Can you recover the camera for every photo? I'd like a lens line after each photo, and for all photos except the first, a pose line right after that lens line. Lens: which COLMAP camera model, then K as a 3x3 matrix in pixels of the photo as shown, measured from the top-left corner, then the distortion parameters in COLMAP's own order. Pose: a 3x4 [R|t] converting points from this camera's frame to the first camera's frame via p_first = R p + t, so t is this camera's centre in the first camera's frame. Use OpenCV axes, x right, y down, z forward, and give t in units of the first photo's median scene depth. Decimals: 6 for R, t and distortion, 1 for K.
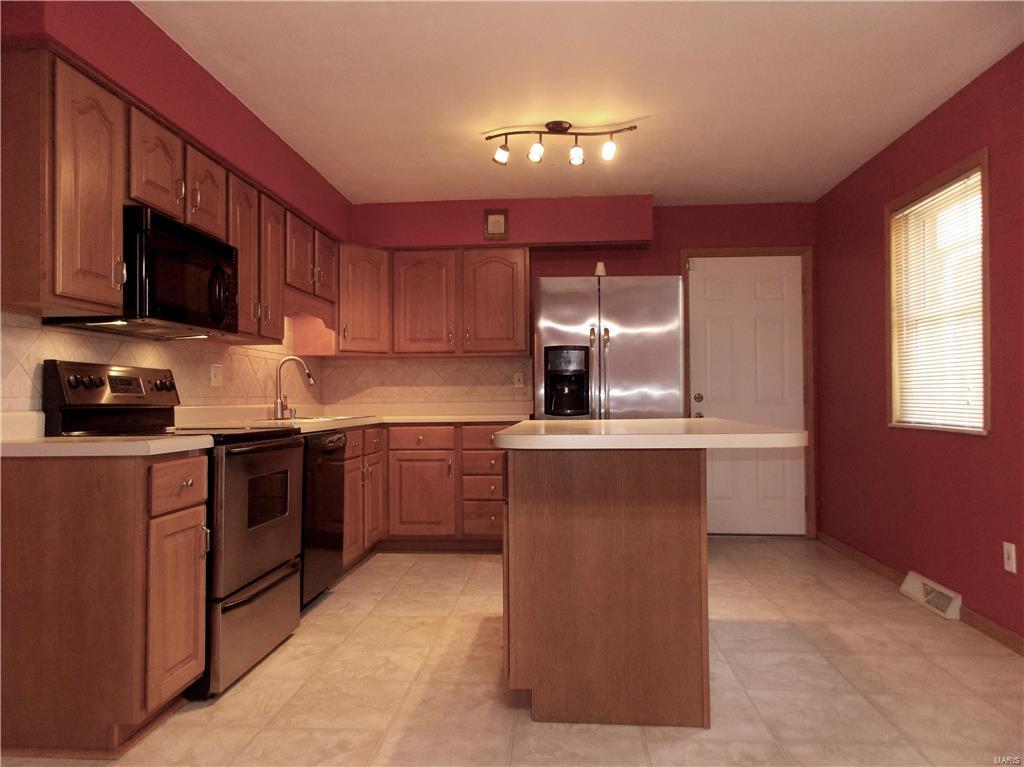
lens RADIAL K [[724.0, 0, 507.6], [0, 724.0, 384.0], [0, 0, 1]] dist [0.002729, 0.001023]
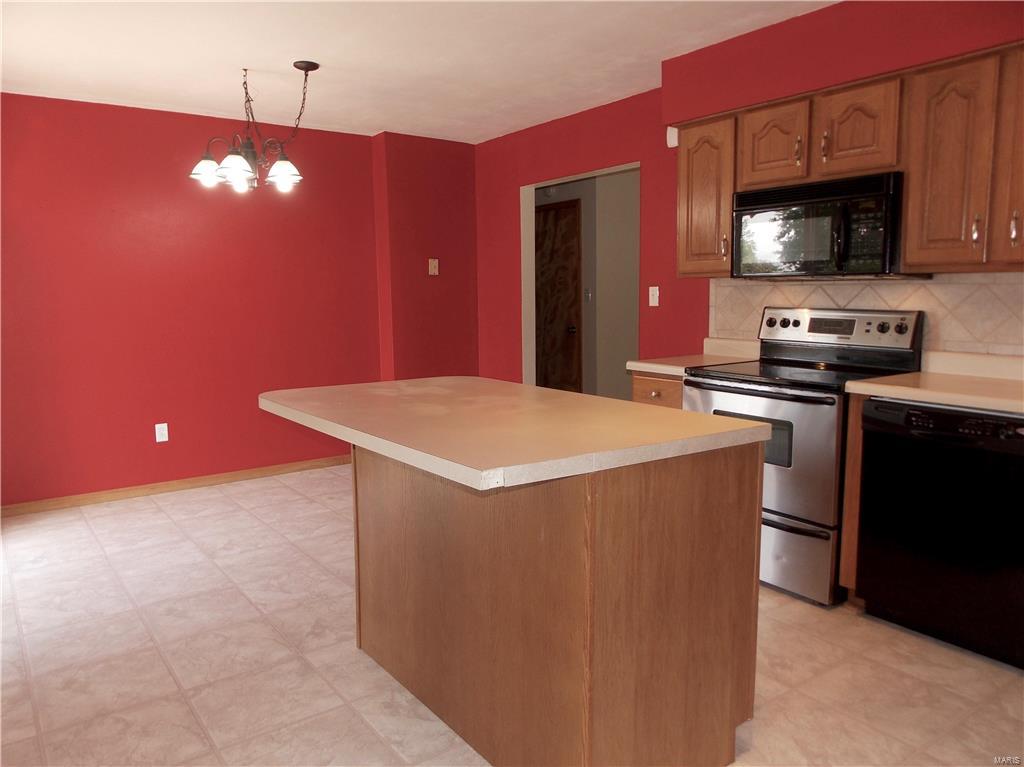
lens RADIAL K [[752.3, 0, 512.0], [0, 752.3, 383.5], [0, 0, 1]] dist [0.003236, 0.001849]
pose [[-0.757911, 0.095451, -0.645337, 0.555127], [0.026079, 0.992880, 0.116227, -0.052241], [0.651836, 0.071260, -0.755004, 1.368608]]
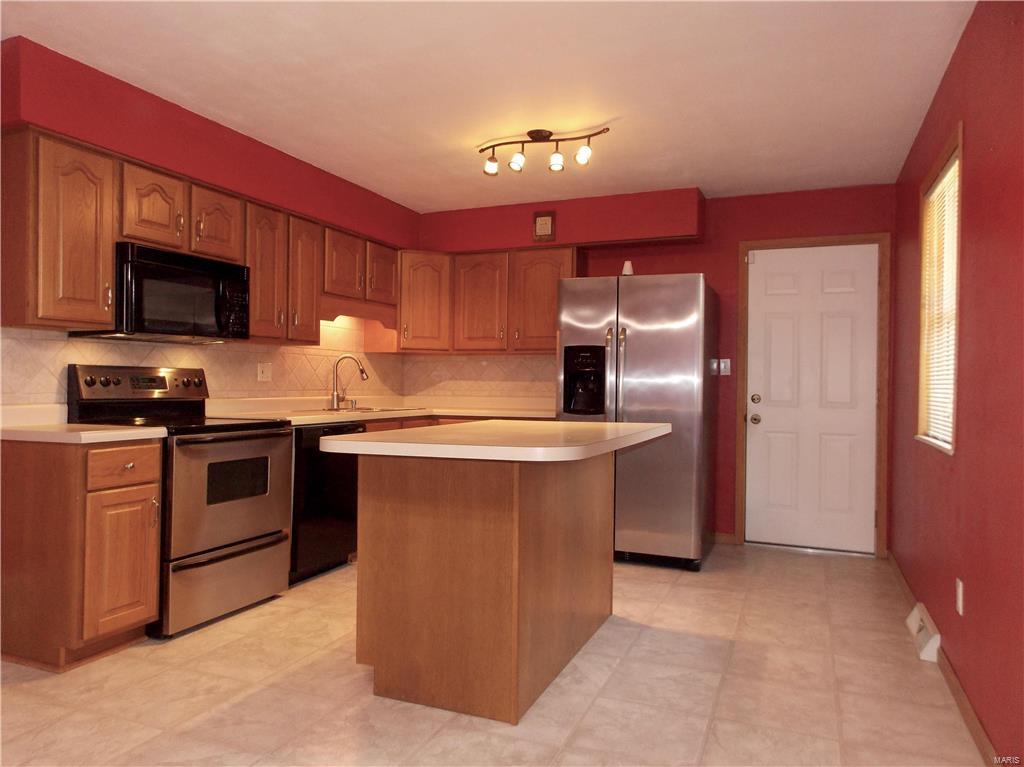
lens RADIAL K [[717.4, 0, 512.0], [0, 717.4, 383.5], [0, 0, 1]] dist [0.002917, -0.000959]
pose [[0.952066, 0.017492, -0.305391, 0.388851], [-0.011263, 0.999691, 0.022148, -0.027652], [0.305684, -0.017647, 0.951969, 0.013779]]
